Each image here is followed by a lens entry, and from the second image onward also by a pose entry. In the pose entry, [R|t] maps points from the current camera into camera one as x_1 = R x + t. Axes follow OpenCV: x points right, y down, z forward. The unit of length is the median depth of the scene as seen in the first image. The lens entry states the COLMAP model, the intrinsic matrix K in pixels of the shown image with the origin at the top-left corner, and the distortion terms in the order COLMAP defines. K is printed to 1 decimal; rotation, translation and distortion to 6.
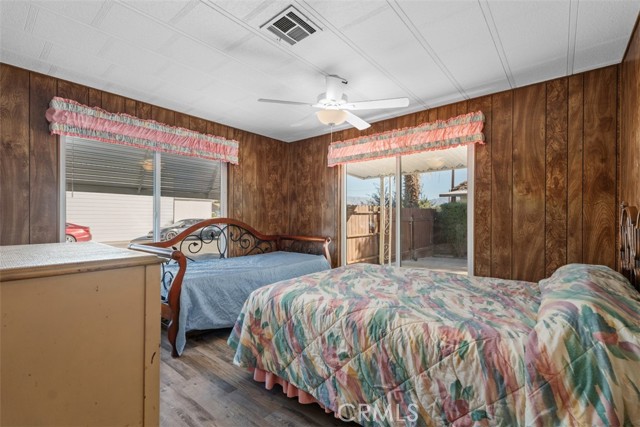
lens RADIAL K [[294.7, 0, 322.1], [0, 294.7, 215.2], [0, 0, 1]] dist [0.002170, 0.000123]
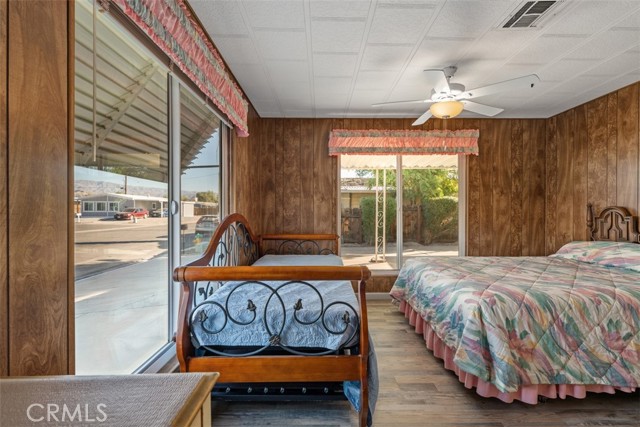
lens RADIAL K [[291.0, 0, 320.7], [0, 291.0, 209.9], [0, 0, 1]] dist [0.008934, 0.000393]
pose [[0.746273, -0.000067, 0.665640, -0.885011], [-0.004904, 0.999972, 0.005598, -0.005388], [-0.665622, -0.007442, 0.746252, 0.534450]]
